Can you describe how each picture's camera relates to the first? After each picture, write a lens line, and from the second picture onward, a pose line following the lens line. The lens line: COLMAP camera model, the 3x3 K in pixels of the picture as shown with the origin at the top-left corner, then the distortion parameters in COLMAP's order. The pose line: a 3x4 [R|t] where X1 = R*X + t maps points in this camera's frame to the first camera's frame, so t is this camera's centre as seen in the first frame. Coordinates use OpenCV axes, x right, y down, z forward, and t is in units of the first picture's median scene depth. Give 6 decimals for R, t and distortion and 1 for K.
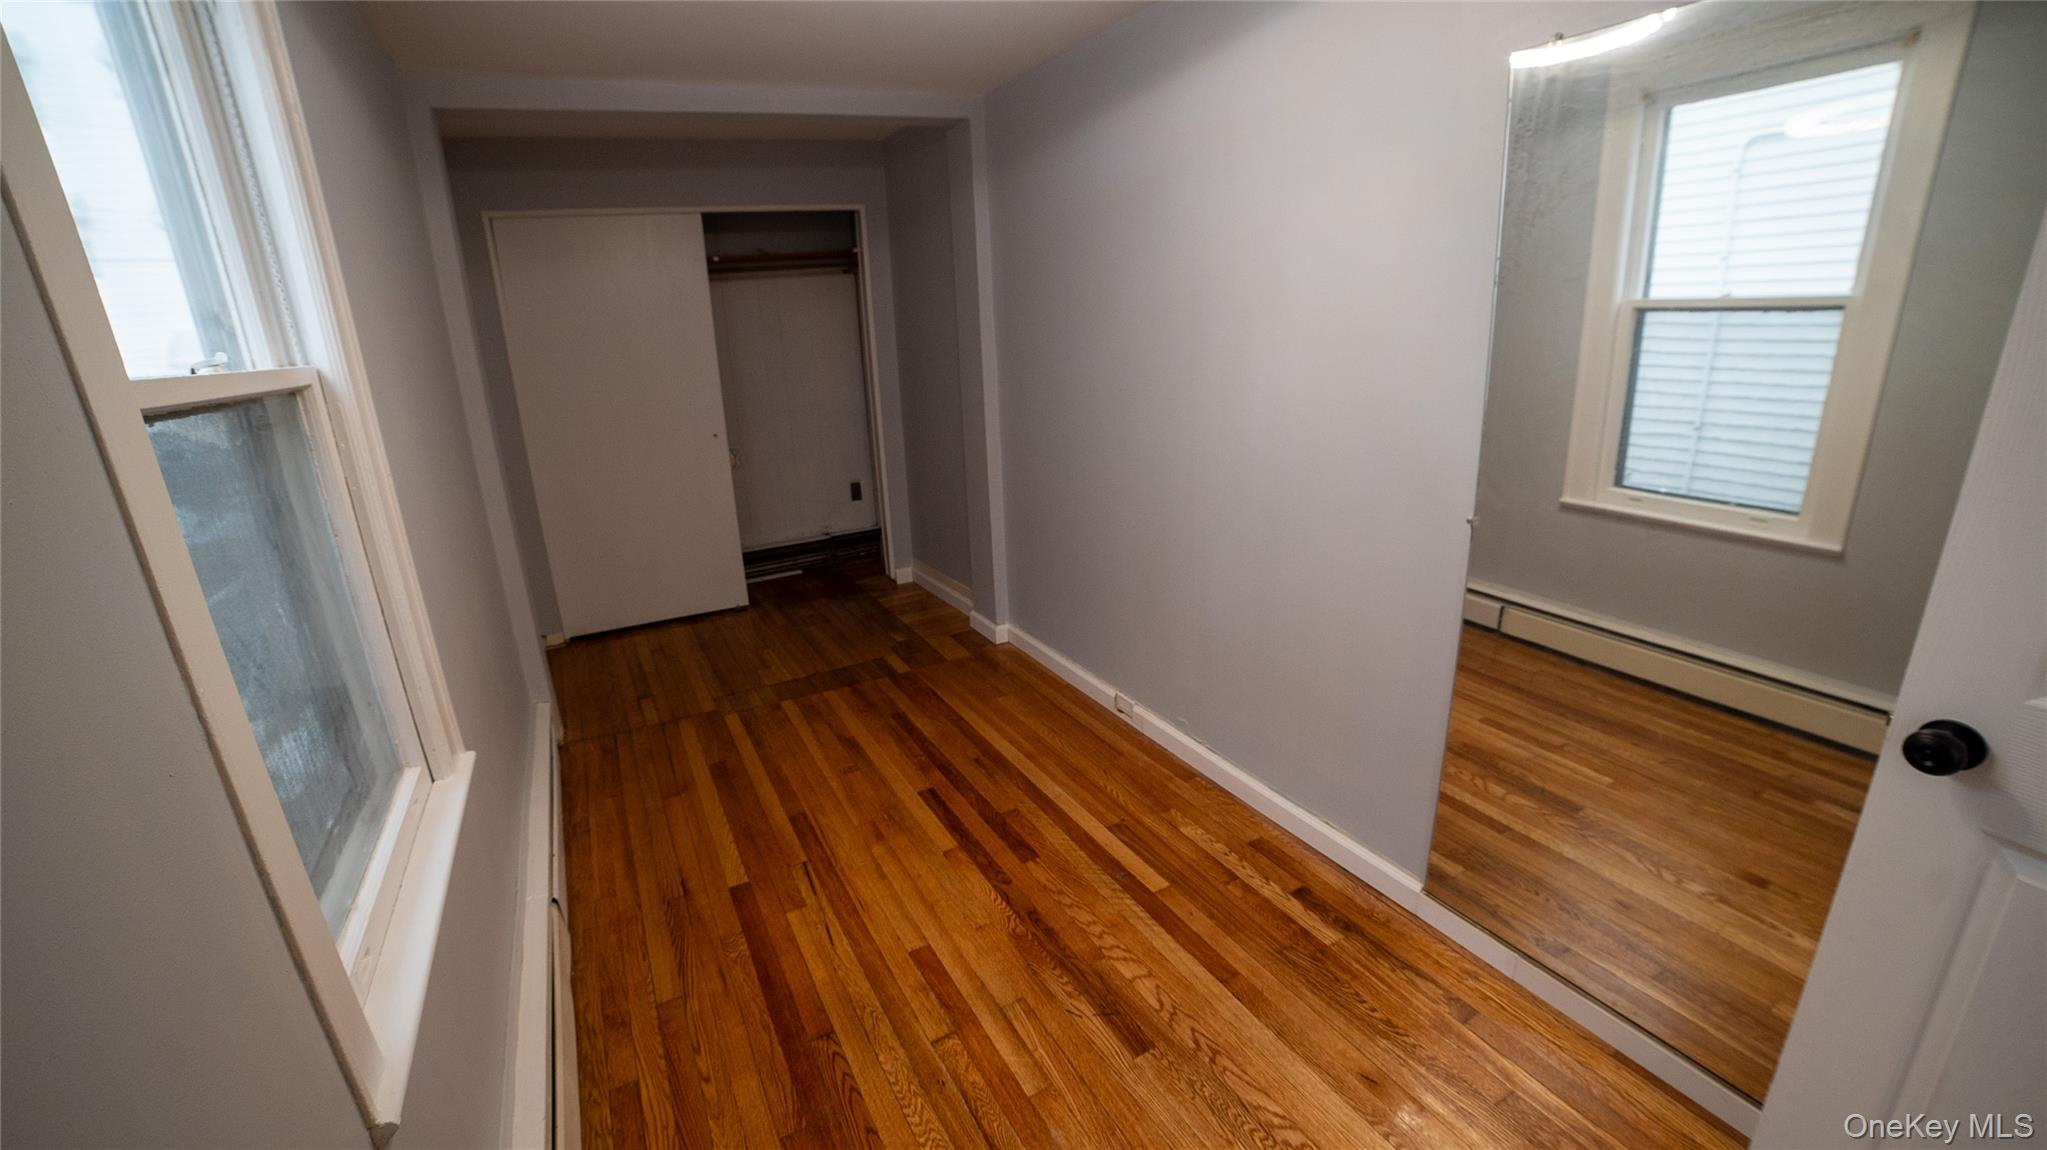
lens RADIAL K [[845.7, 0, 1026.5], [0, 845.7, 565.8], [0, 0, 1]] dist [-0.116831, 0.041248]
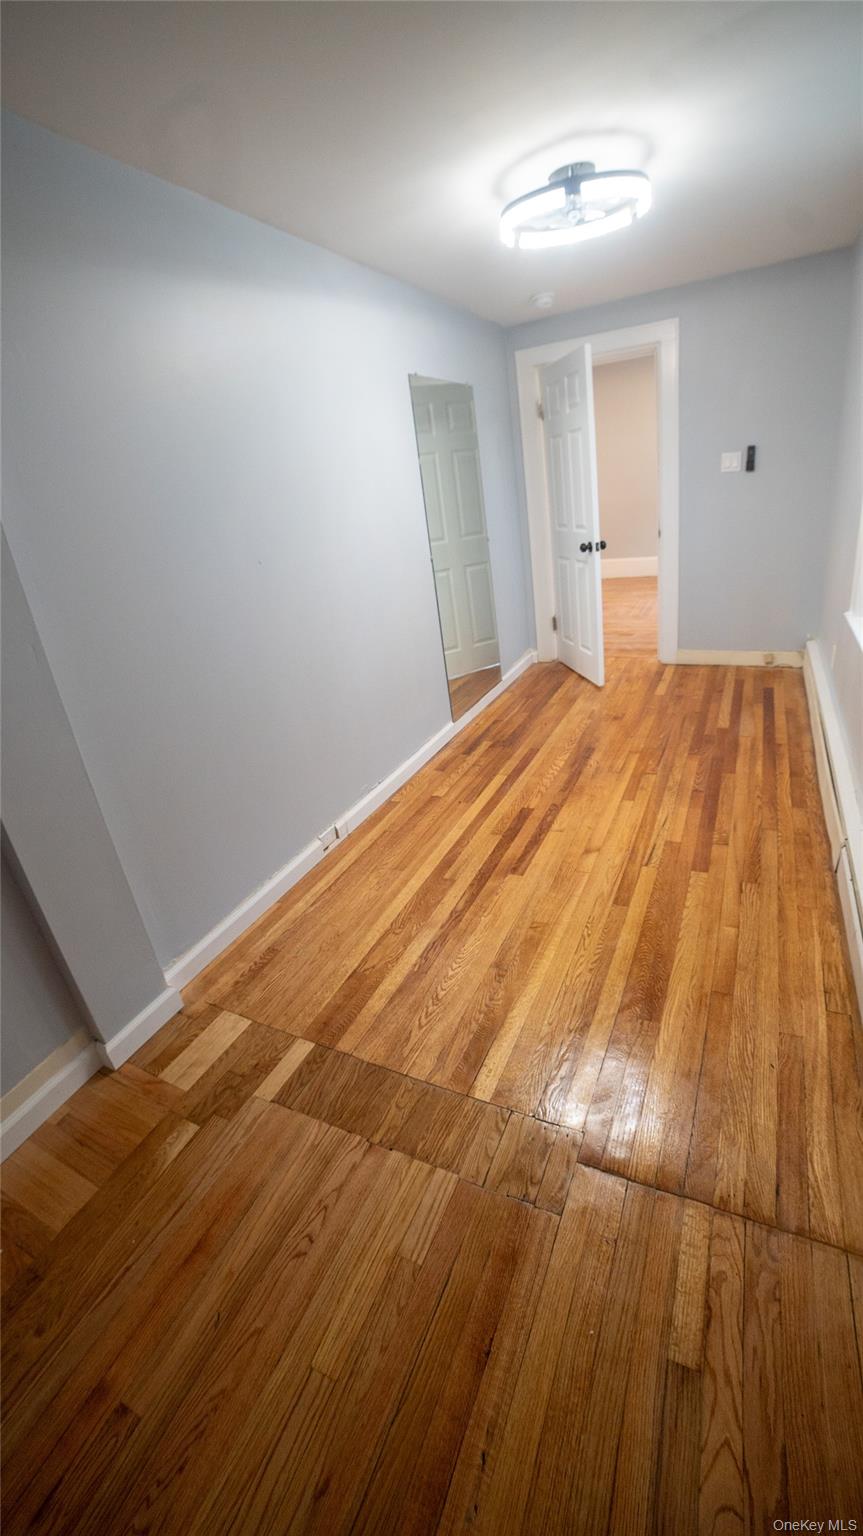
lens RADIAL K [[633.9, 0, 422.7], [0, 633.9, 765.3], [0, 0, 1]] dist [-0.115688, 0.039528]
pose [[-0.561715, -0.220212, 0.797486, -0.872986], [0.383798, 0.784572, 0.486977, -0.397010], [-0.732923, 0.579615, -0.356188, 1.622627]]
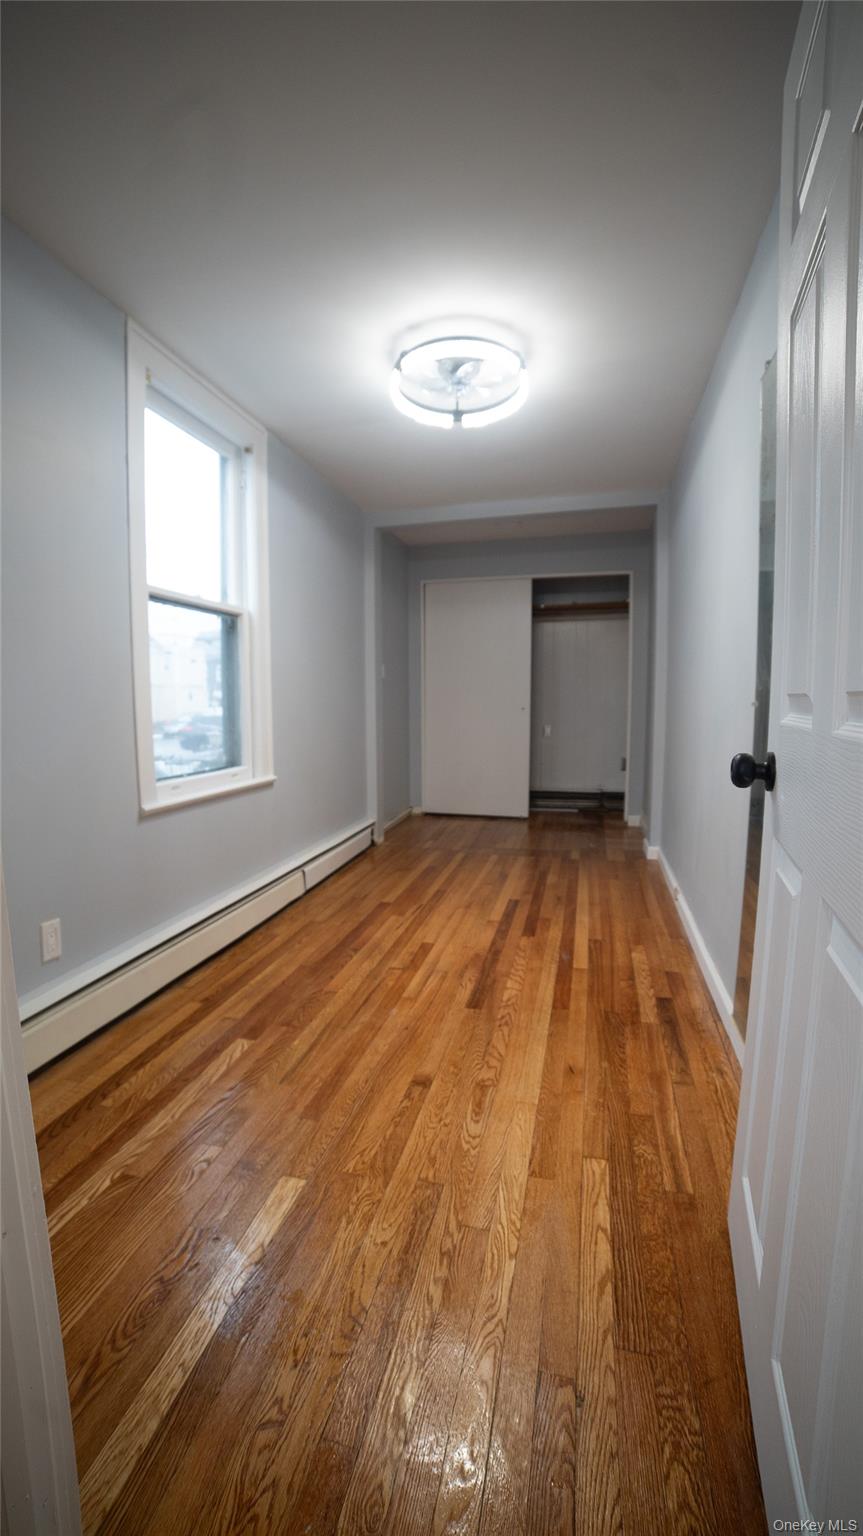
lens RADIAL K [[633.9, 0, 422.7], [0, 633.9, 765.3], [0, 0, 1]] dist [-0.115688, 0.039528]
pose [[0.730568, 0.112294, -0.673543, 0.654436], [-0.224120, 0.971174, -0.081180, 0.192078], [0.645012, 0.210262, 0.734677, -0.059484]]
